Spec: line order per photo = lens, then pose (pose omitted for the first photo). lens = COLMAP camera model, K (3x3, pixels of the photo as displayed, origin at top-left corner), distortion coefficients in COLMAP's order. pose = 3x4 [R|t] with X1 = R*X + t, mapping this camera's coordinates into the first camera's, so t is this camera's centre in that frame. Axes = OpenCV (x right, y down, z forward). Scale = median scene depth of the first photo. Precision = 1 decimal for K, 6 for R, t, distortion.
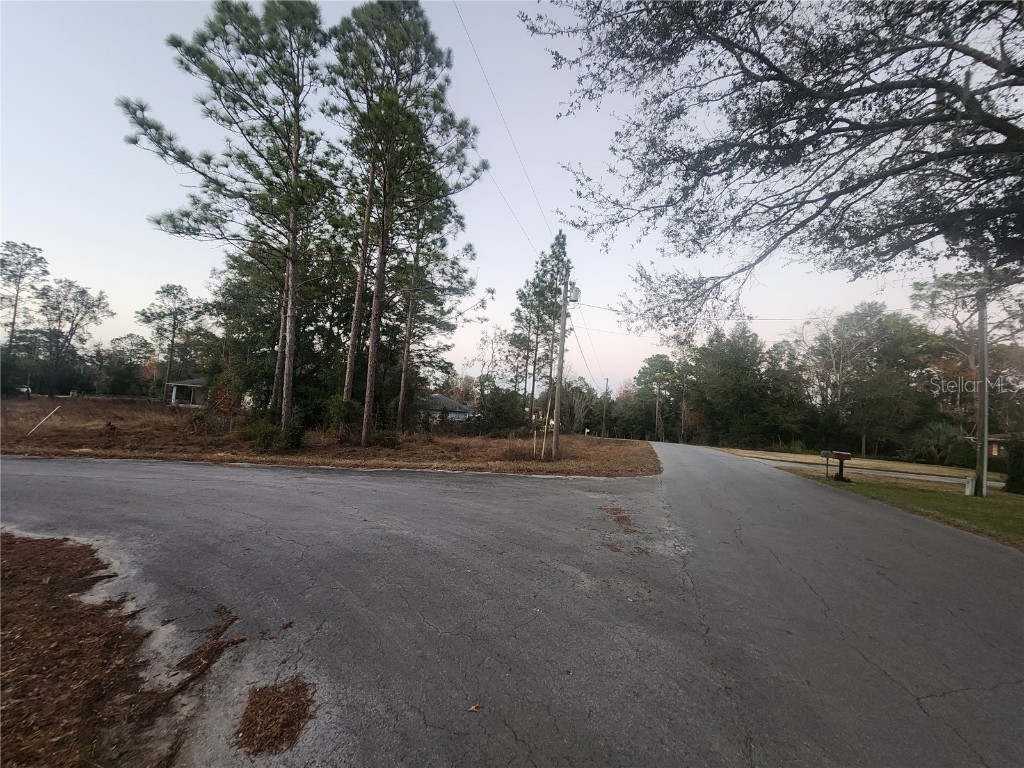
lens RADIAL K [[409.0, 0, 512.0], [0, 409.0, 384.0], [0, 0, 1]] dist [-0.001846, 0.000646]
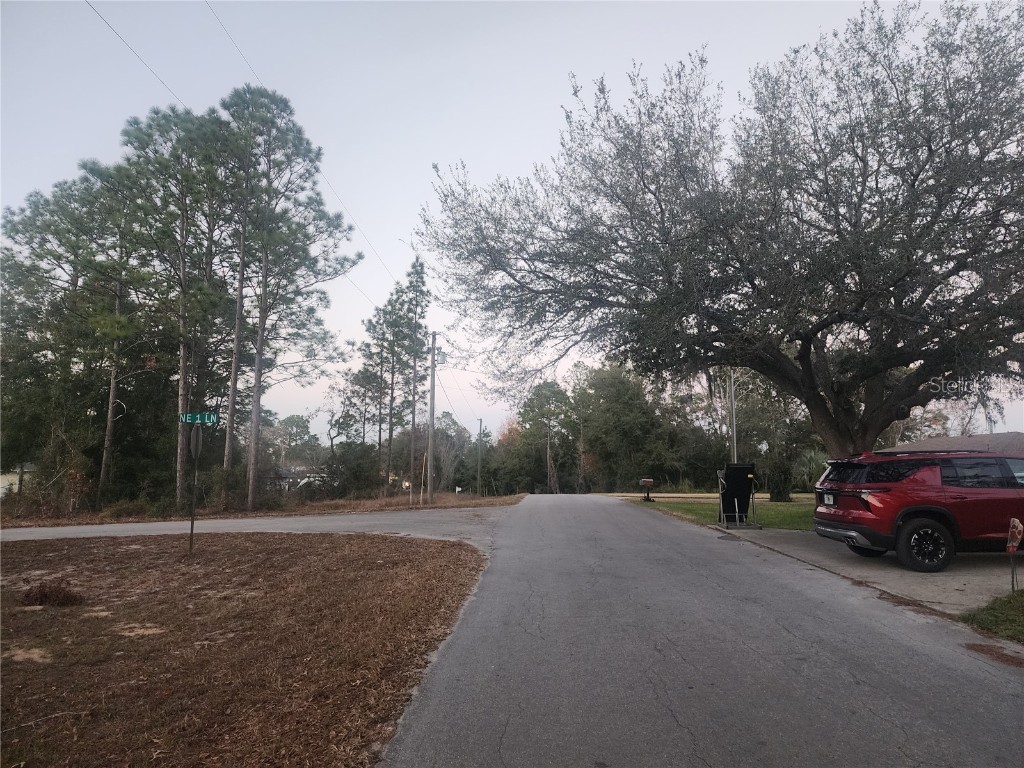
lens RADIAL K [[682.2, 0, 547.4], [0, 682.2, 383.4], [0, 0, 1]] dist [0.029884, -0.000273]
pose [[0.949137, -0.034998, 0.312914, -0.074150], [0.051119, 0.997746, -0.043464, -0.025951], [-0.310687, 0.057249, 0.948787, -0.401003]]
